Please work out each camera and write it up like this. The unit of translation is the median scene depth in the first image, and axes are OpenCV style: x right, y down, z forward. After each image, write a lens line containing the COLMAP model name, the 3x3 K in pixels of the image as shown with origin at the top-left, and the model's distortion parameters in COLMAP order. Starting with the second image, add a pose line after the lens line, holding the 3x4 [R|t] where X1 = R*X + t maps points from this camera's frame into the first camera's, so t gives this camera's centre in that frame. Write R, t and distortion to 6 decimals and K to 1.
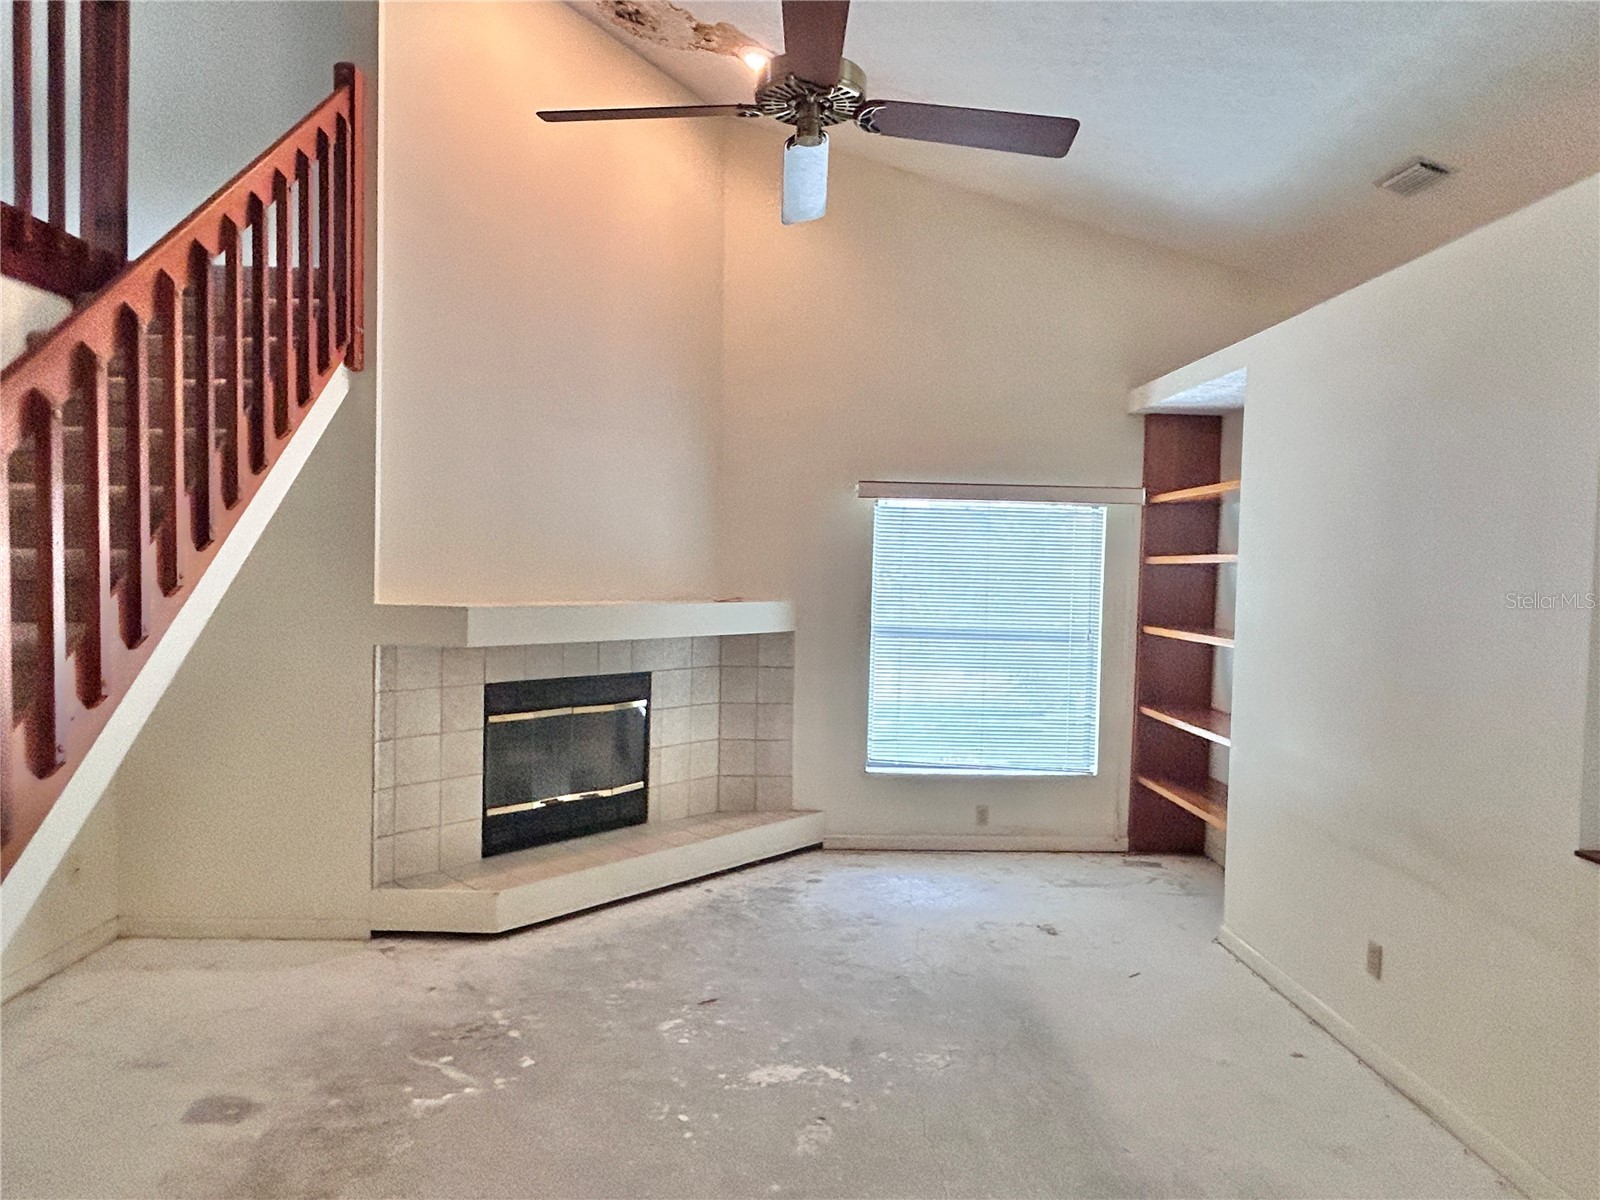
lens RADIAL K [[995.1, 0, 798.6], [0, 995.1, 605.7], [0, 0, 1]] dist [0.005433, -0.001801]
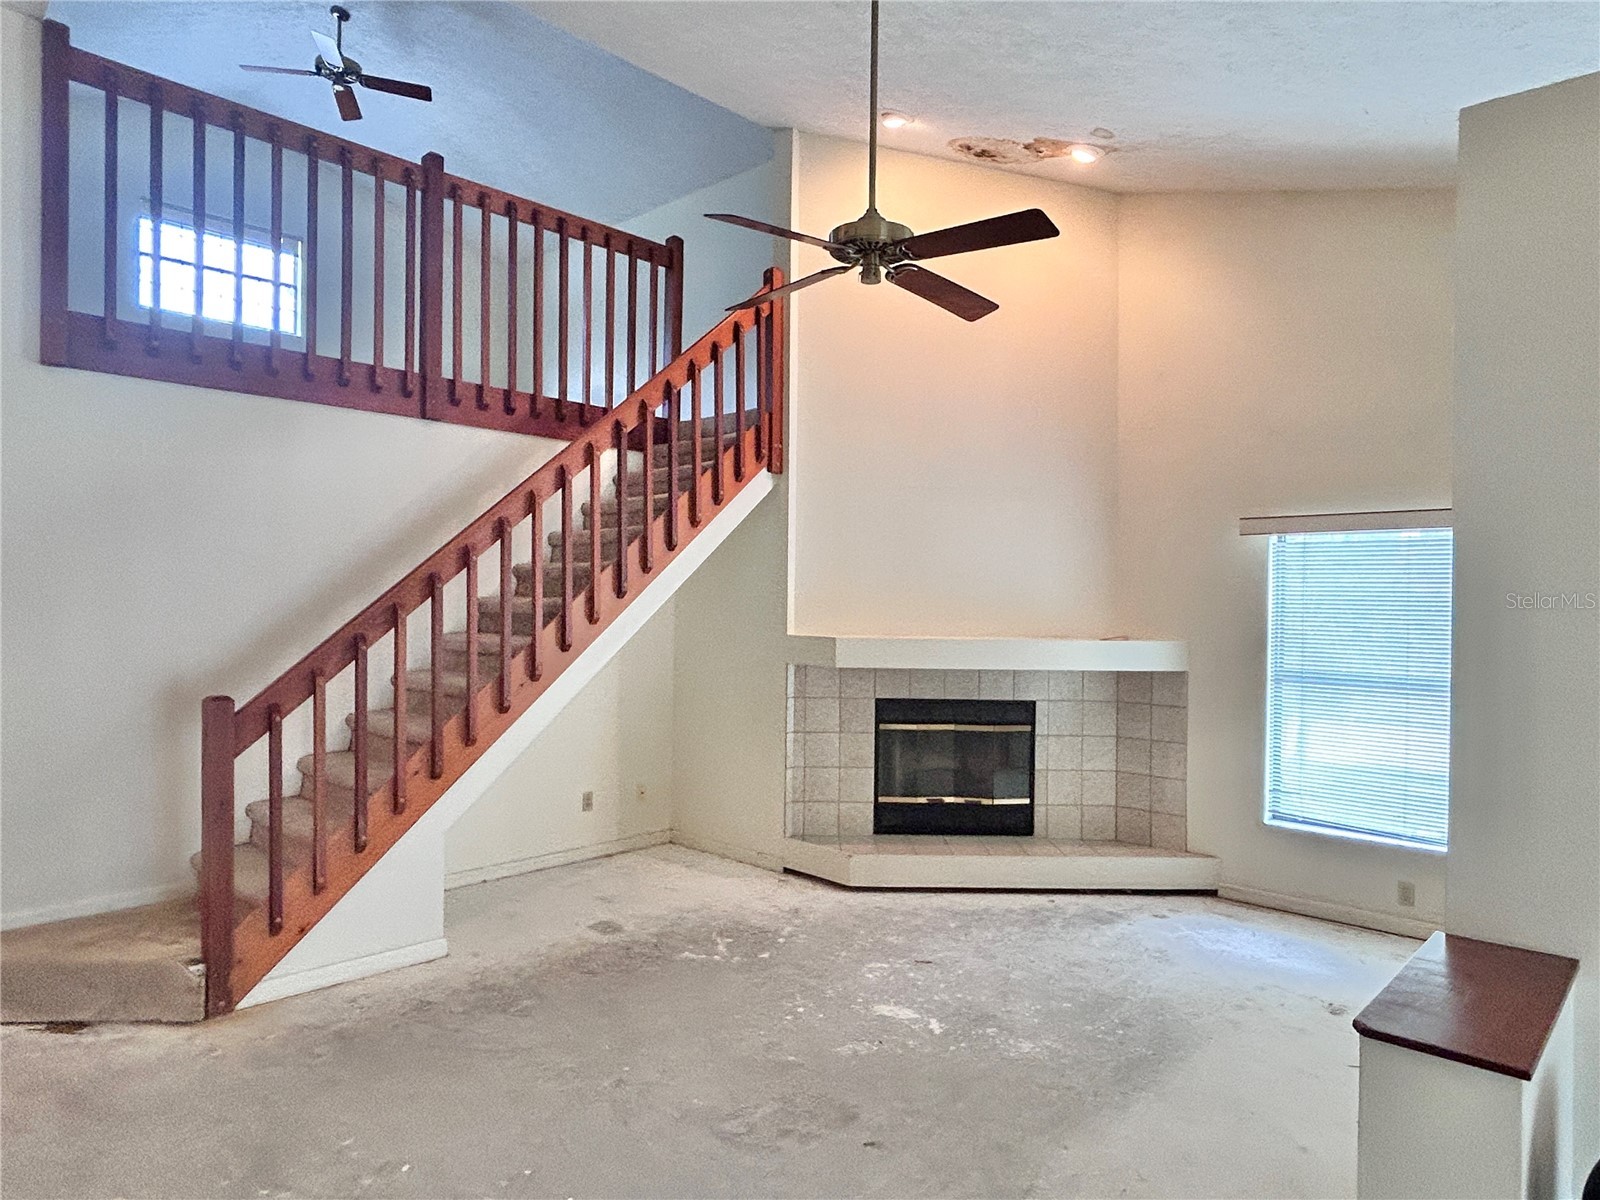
lens RADIAL K [[995.1, 0, 798.6], [0, 995.1, 605.7], [0, 0, 1]] dist [0.005433, -0.001801]
pose [[0.700268, -0.009931, -0.713811, 0.511500], [-0.025919, 0.998890, -0.039324, 0.010667], [0.713409, 0.046039, 0.699234, 0.014370]]
